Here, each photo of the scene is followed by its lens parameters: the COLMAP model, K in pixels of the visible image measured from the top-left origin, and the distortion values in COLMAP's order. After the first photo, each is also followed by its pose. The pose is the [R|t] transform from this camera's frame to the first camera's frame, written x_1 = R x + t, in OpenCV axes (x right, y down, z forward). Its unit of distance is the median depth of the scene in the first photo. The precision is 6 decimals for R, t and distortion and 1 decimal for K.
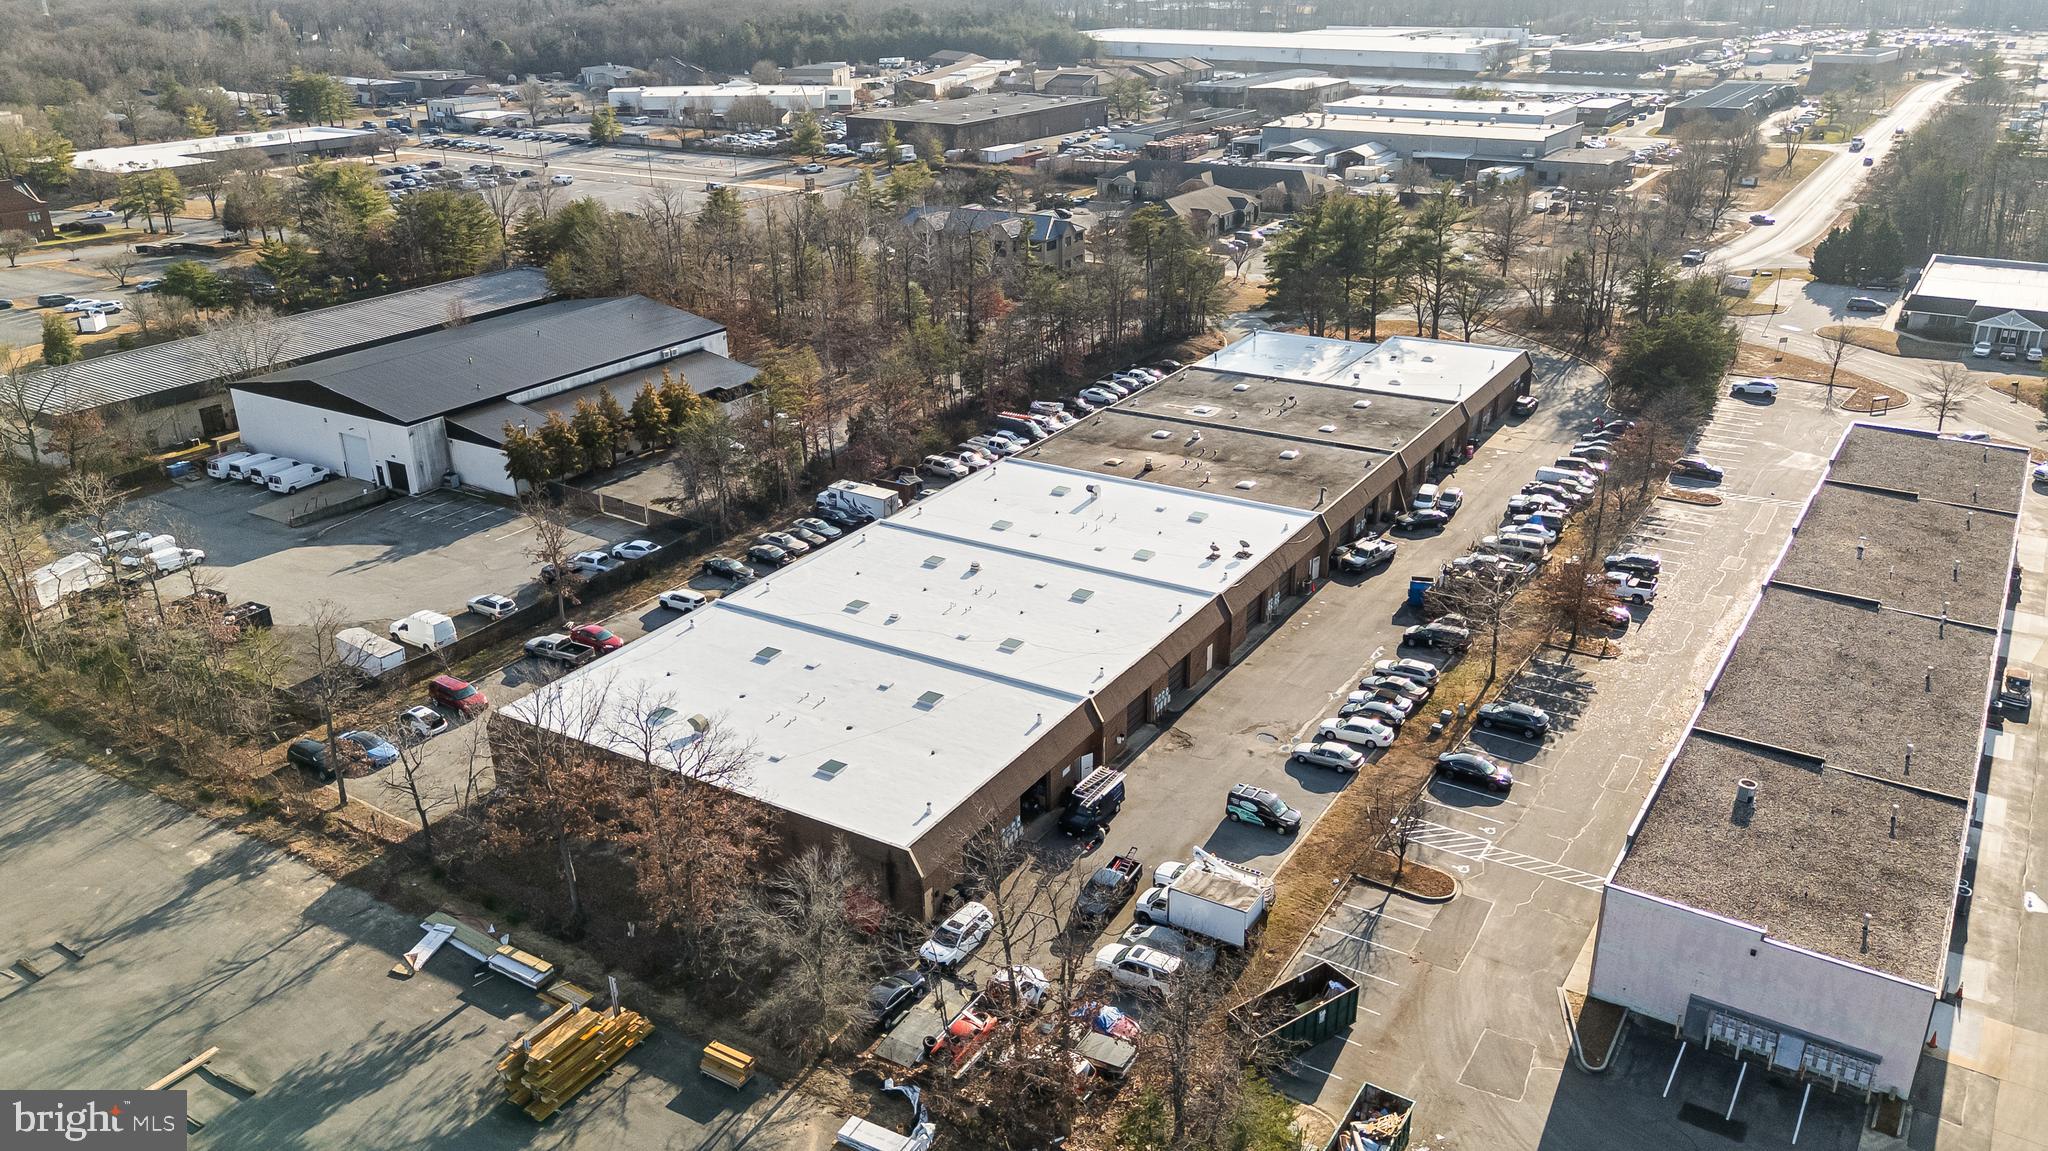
lens RADIAL K [[1504.7, 0, 1024.0], [0, 1504.7, 575.5], [0, 0, 1]] dist [0.082690, -0.095387]
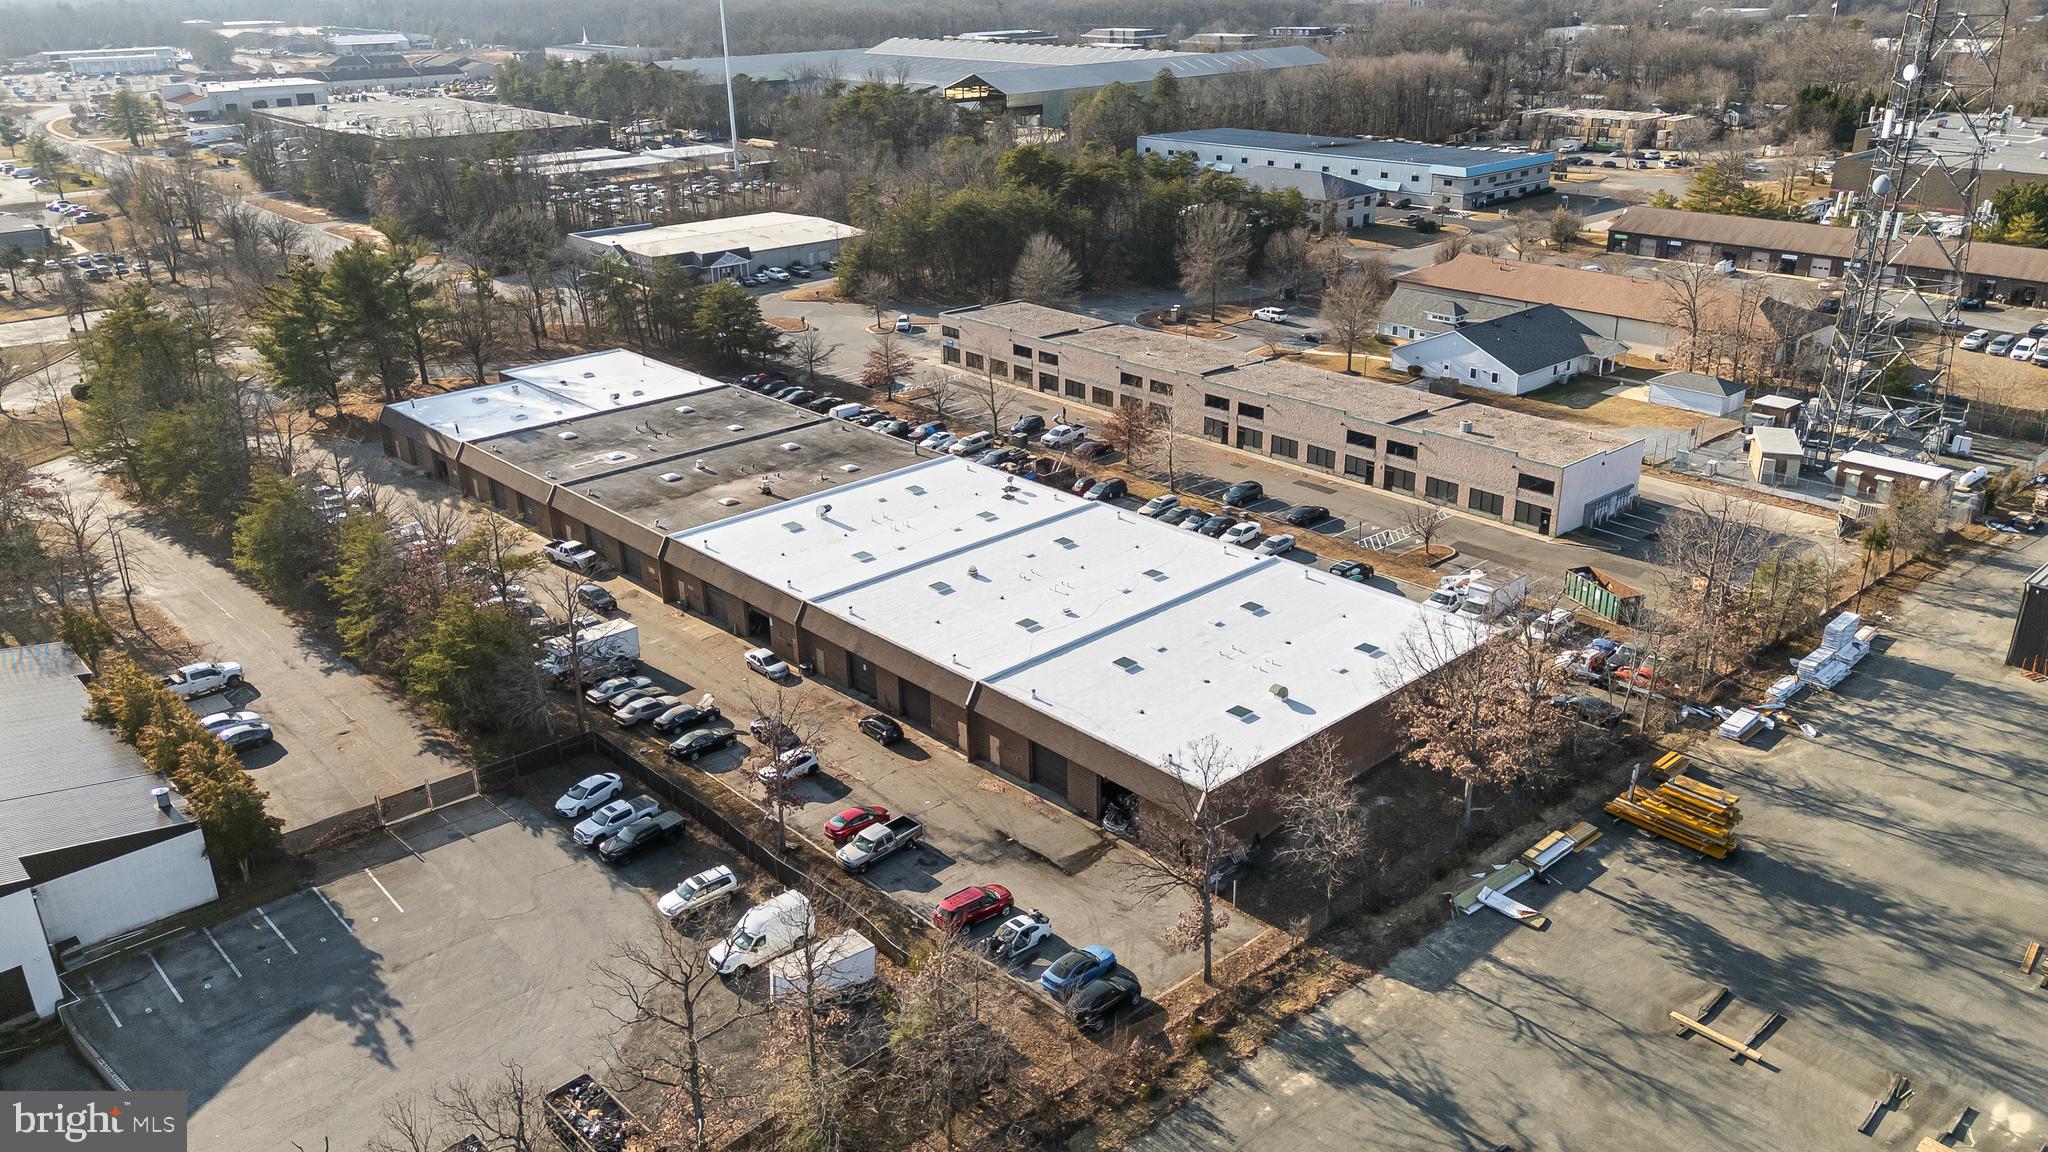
lens RADIAL K [[1504.7, 0, 1024.0], [0, 1504.7, 576.0], [0, 0, 1]] dist [0.082690, -0.095387]
pose [[0.276330, -0.361157, 0.890622, -0.792816], [0.388179, 0.889693, 0.240342, -0.199268], [-0.879181, 0.279307, 0.386042, 0.496372]]
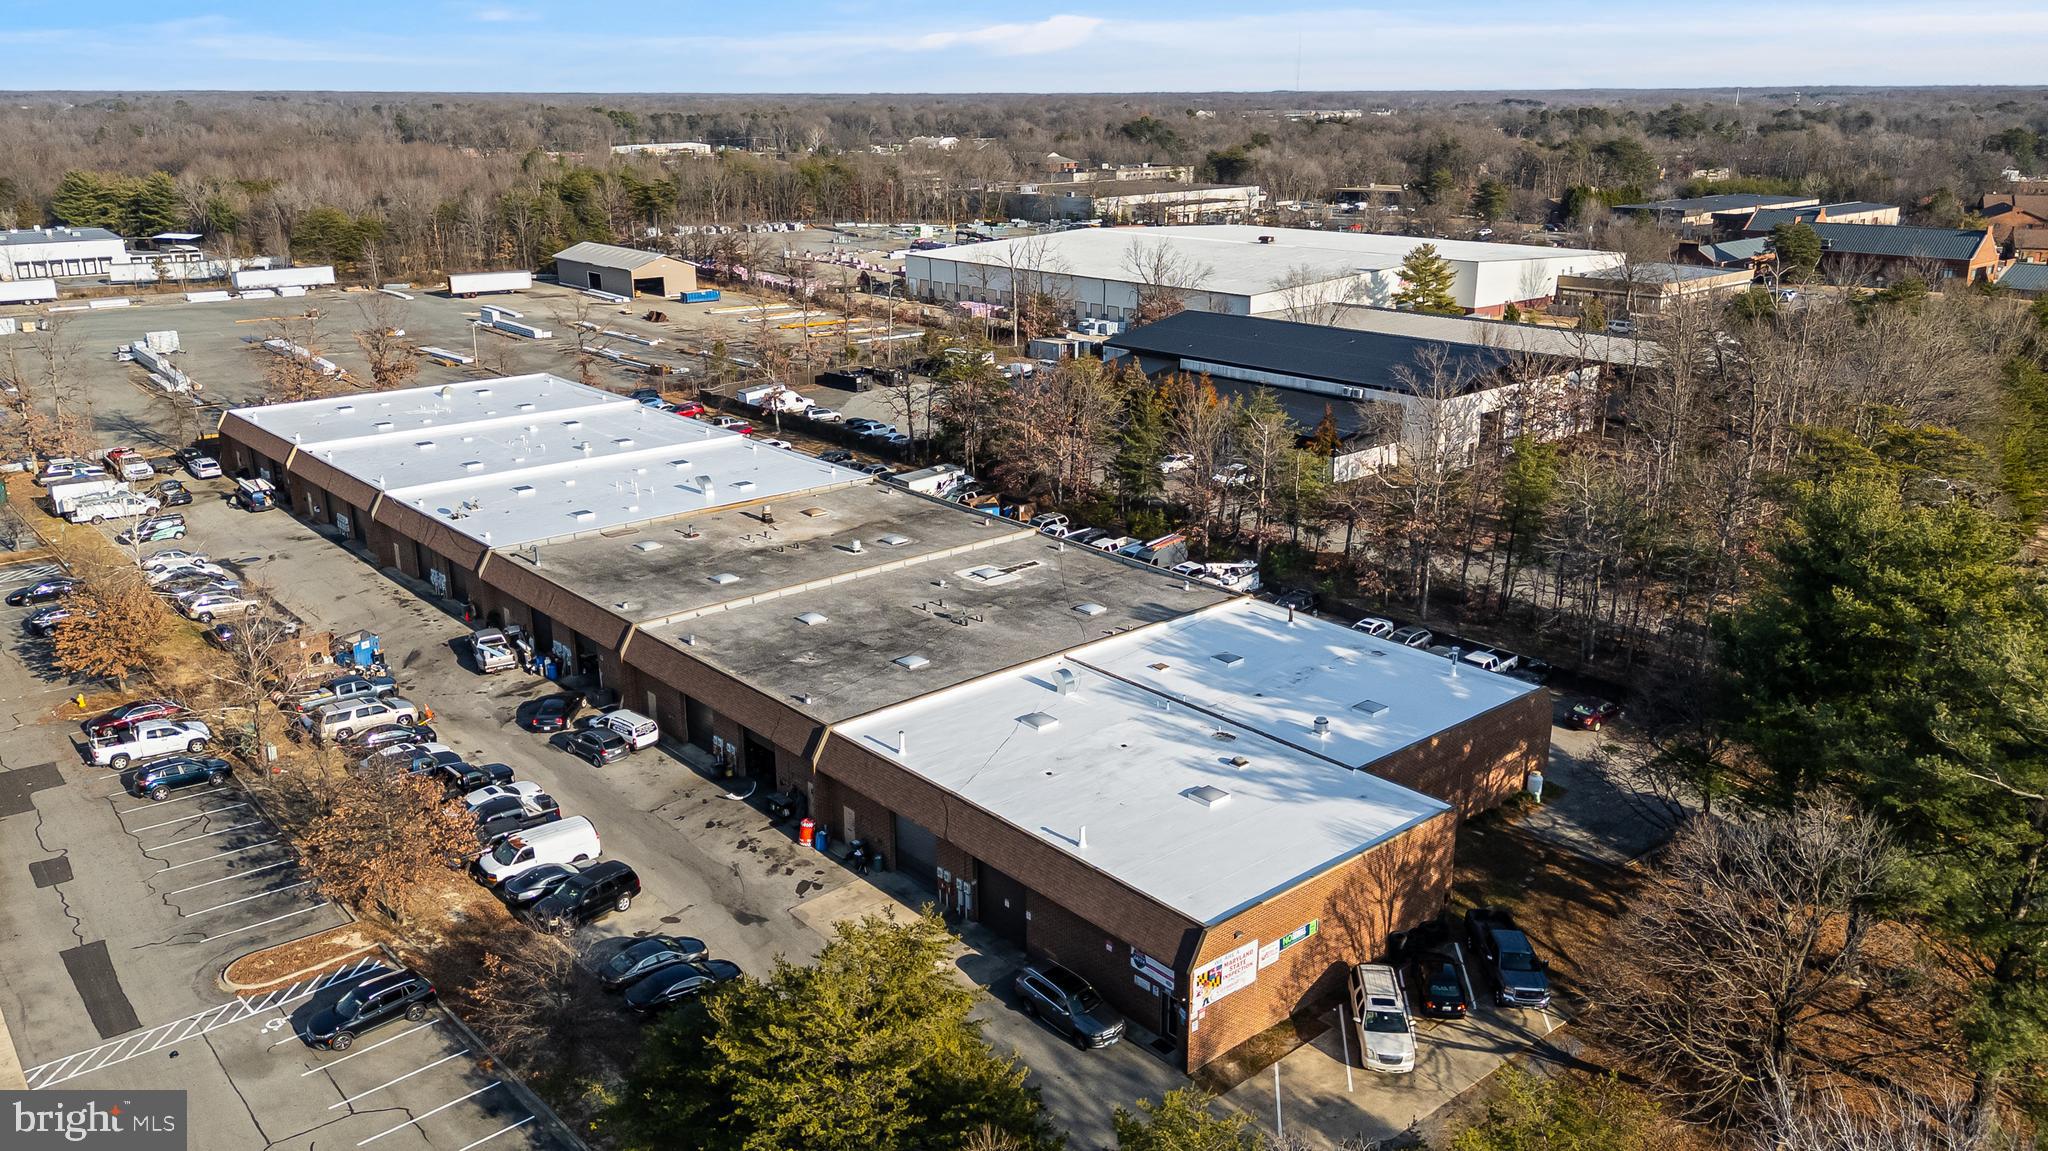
lens RADIAL K [[1524.1, 0, 1024.0], [0, 1524.1, 575.5], [0, 0, 1]] dist [0.079122, -0.091857]
pose [[-0.301252, 0.293199, -0.907349, 0.805925], [-0.367390, 0.842401, 0.394190, -0.426287], [0.879927, 0.452101, -0.146057, 1.284051]]
